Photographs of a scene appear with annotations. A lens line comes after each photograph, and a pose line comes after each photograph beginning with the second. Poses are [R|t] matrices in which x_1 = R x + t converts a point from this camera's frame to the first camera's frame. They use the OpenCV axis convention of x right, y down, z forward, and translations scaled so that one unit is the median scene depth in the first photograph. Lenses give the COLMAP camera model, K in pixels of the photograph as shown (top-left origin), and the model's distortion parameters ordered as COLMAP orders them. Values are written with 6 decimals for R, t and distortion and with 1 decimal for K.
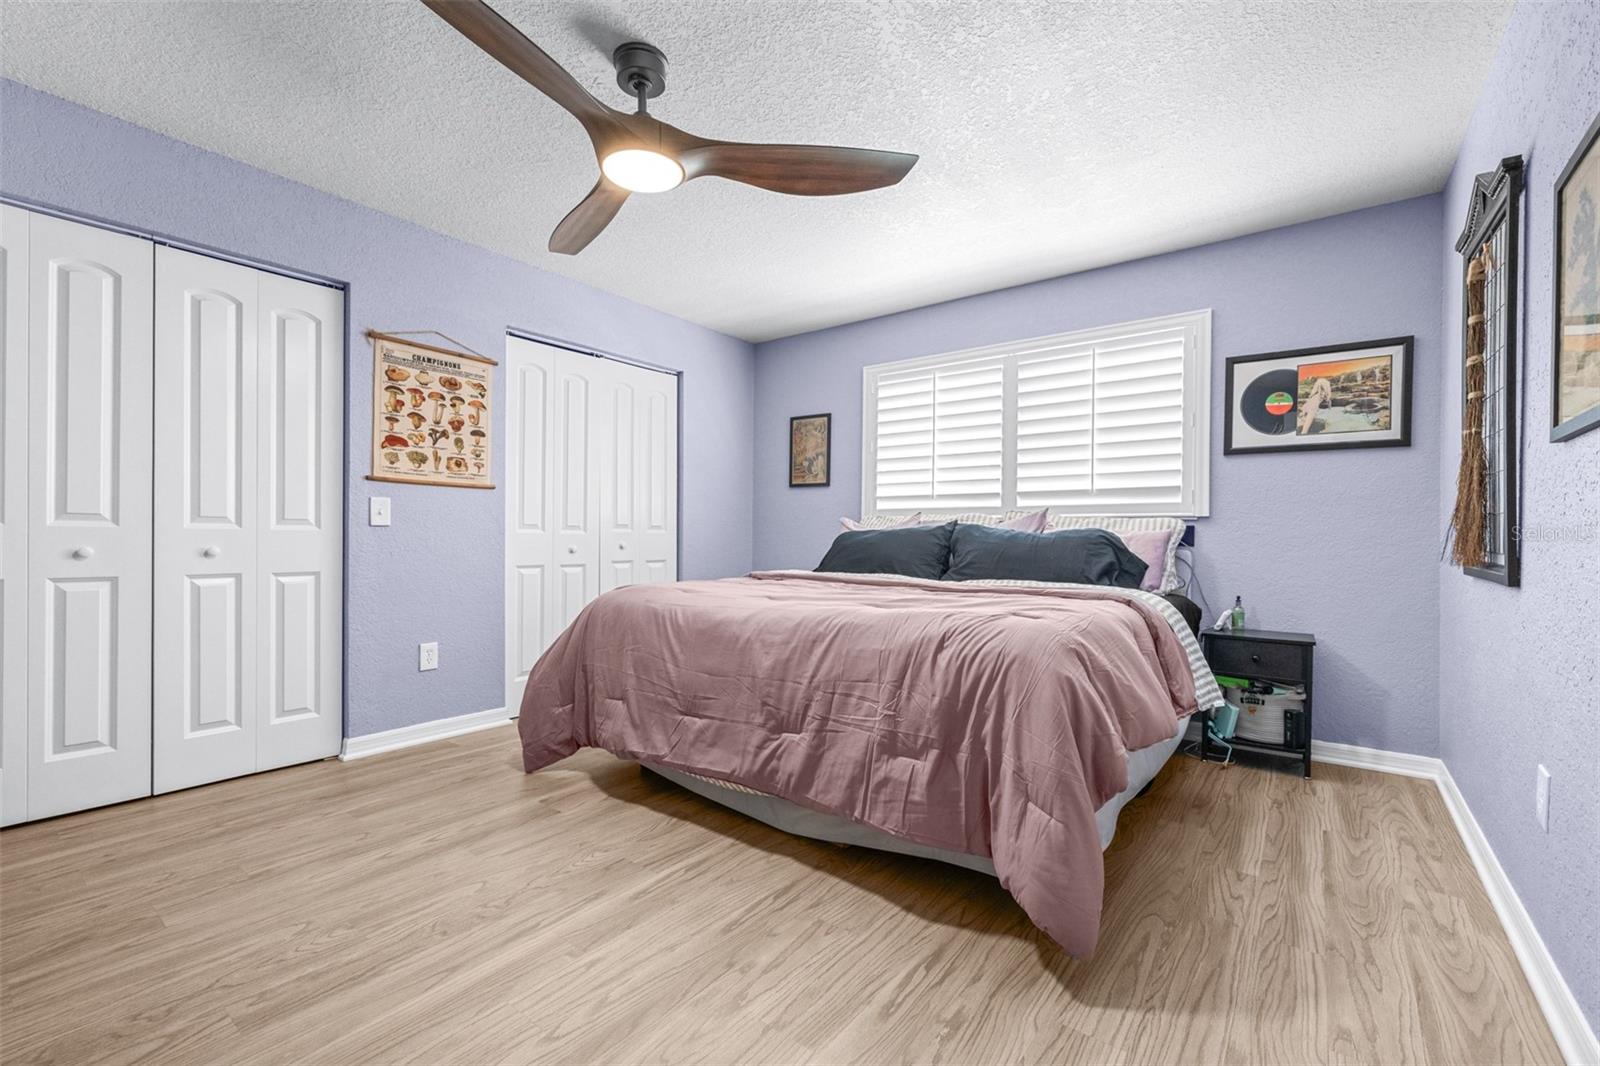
lens RADIAL K [[676.9, 0, 798.0], [0, 676.9, 540.7], [0, 0, 1]] dist [-0.000187, -0.000370]
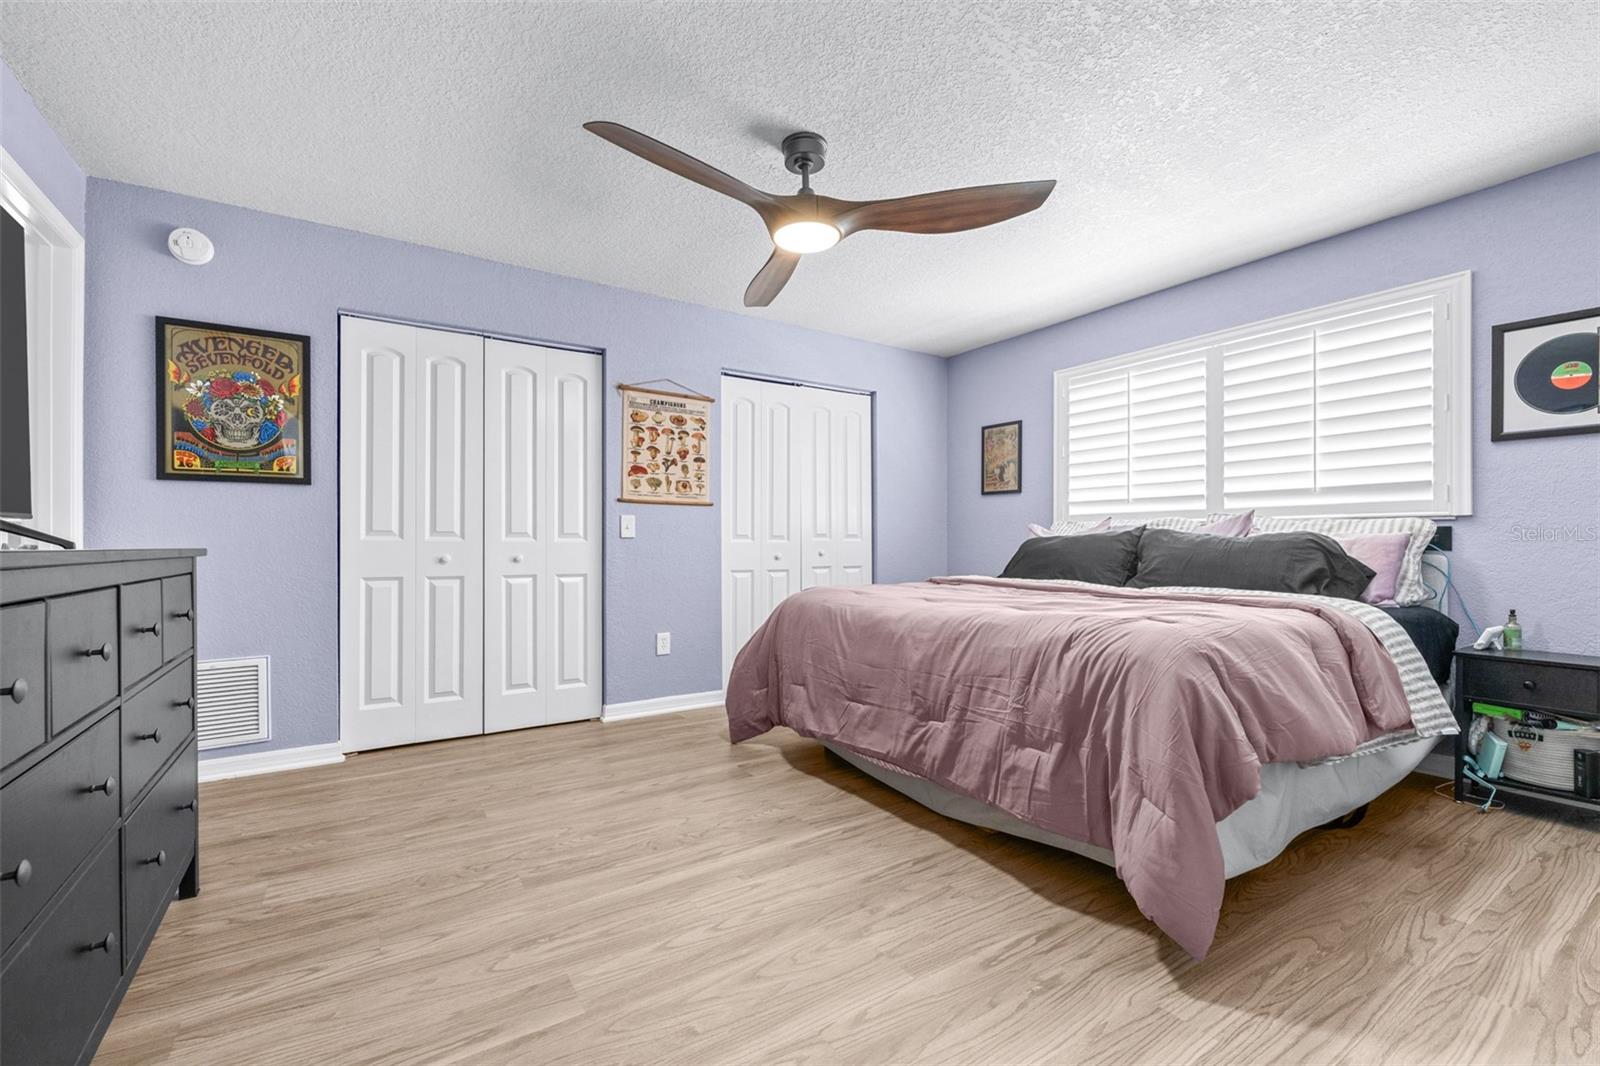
lens RADIAL K [[673.2, 0, 795.9], [0, 673.2, 542.0], [0, 0, 1]] dist [-0.000855, -0.000251]
pose [[0.943212, -0.009657, -0.332051, 0.121858], [0.006706, 0.999927, -0.010034, 0.000571], [0.332124, 0.007238, 0.943208, -0.100837]]
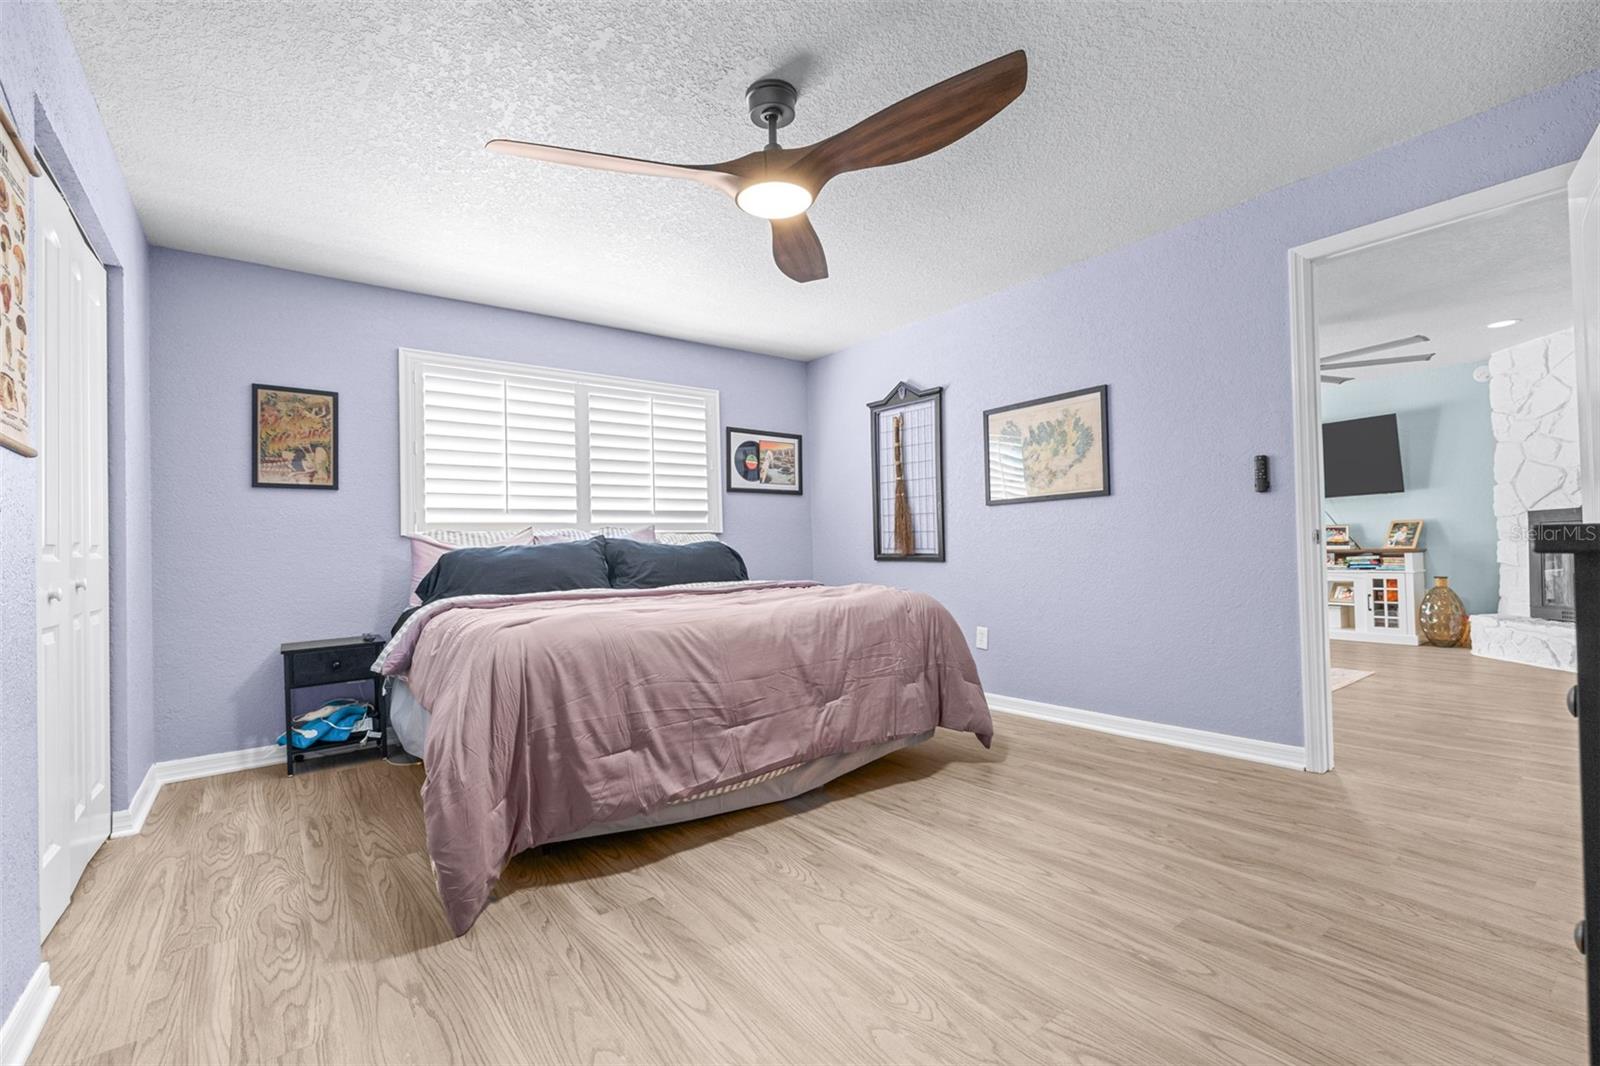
lens RADIAL K [[707.0, 0, 801.7], [0, 707.0, 537.5], [0, 0, 1]] dist [-0.000373, -0.000186]
pose [[0.258552, 0.000584, 0.965997, -1.116848], [0.033575, 0.999390, -0.009591, -0.007967], [-0.965414, 0.034913, 0.258375, 0.605750]]
